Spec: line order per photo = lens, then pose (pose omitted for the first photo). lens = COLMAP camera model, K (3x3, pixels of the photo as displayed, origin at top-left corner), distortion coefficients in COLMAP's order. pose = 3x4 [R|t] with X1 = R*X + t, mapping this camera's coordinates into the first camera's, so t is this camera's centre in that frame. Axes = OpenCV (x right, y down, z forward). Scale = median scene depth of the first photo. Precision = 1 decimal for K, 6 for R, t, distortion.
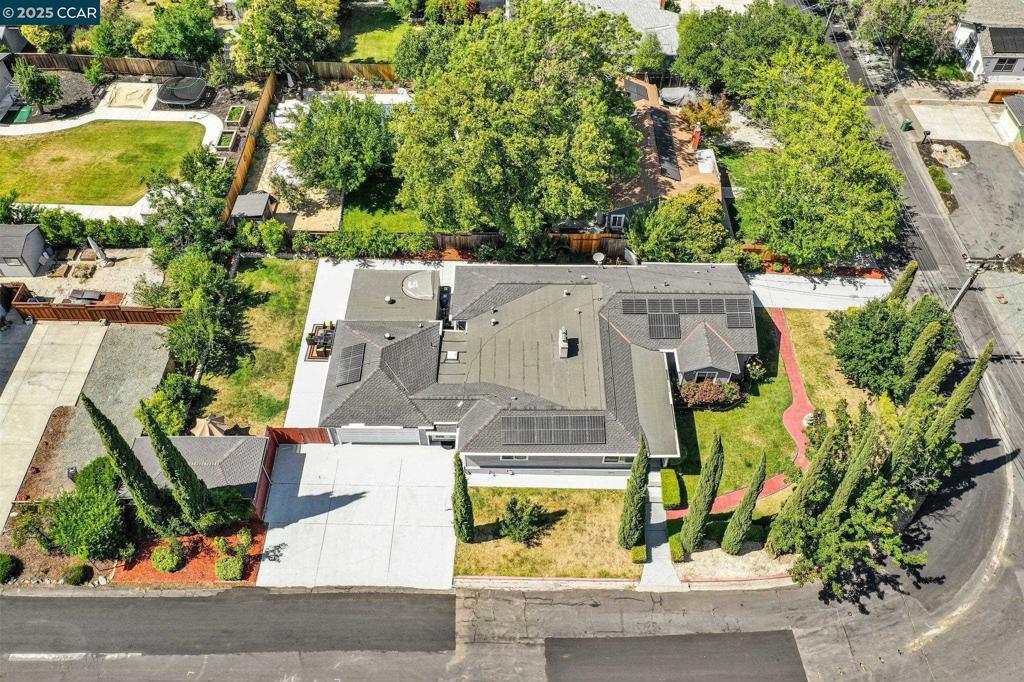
lens RADIAL K [[801.6, 0, 512.0], [0, 801.6, 341.0], [0, 0, 1]] dist [-0.010358, -0.001128]
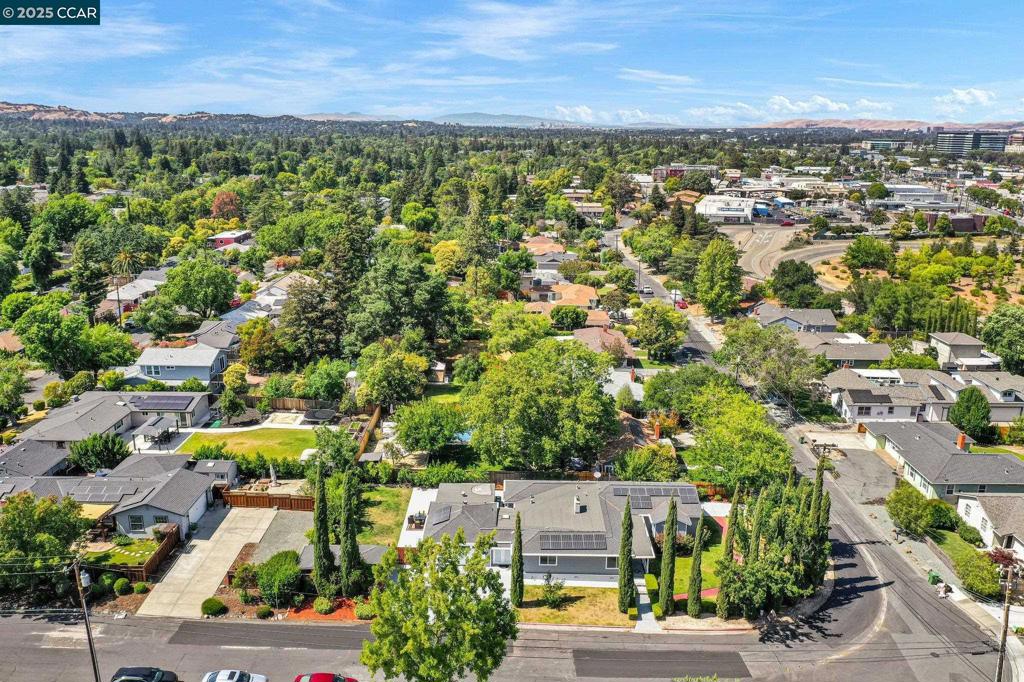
lens RADIAL K [[801.6, 0, 512.0], [0, 801.6, 341.0], [0, 0, 1]] dist [-0.010358, -0.001128]
pose [[0.999977, 0.004956, -0.004550, -0.057696], [-0.006672, 0.817332, -0.576129, 0.642935], [0.000863, 0.576146, 0.817346, -0.472077]]
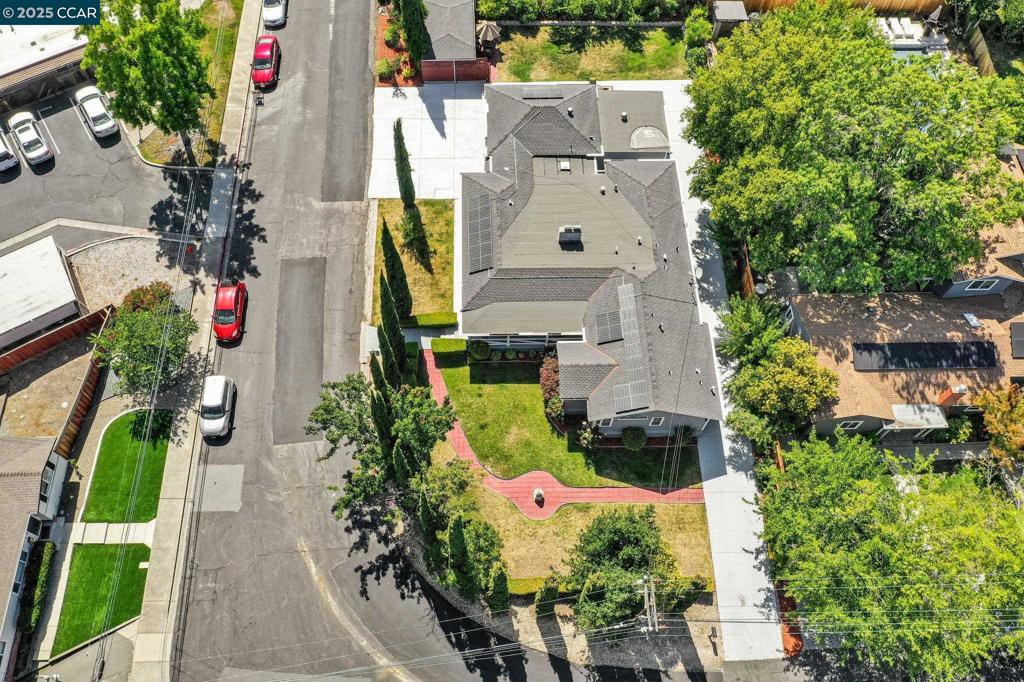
lens RADIAL K [[801.6, 0, 512.0], [0, 801.6, 341.0], [0, 0, 1]] dist [-0.010358, -0.001128]
pose [[0.032841, 0.881972, -0.470156, 0.670271], [-0.780979, 0.316195, 0.538602, -0.453098], [0.623693, 0.349494, 0.699186, 0.264313]]
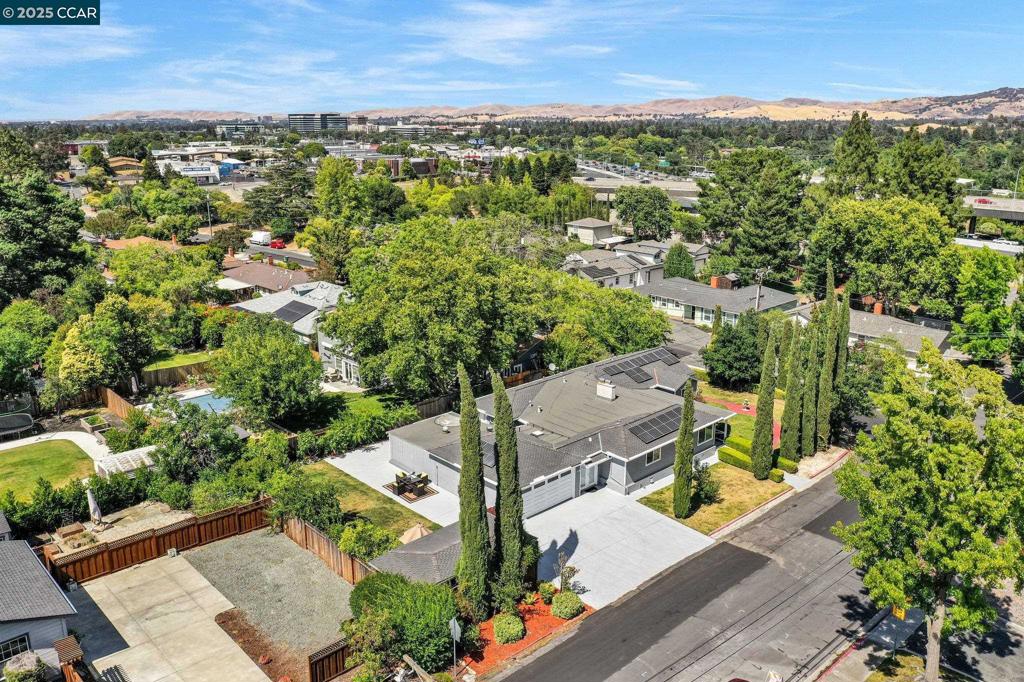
lens RADIAL K [[806.9, 0, 512.0], [0, 806.9, 341.0], [0, 0, 1]] dist [-0.008233, 0.001648]
pose [[0.723125, -0.187591, 0.664756, -0.819227], [0.533902, 0.762405, -0.365634, 0.309670], [-0.438223, 0.619313, 0.651469, 0.223014]]
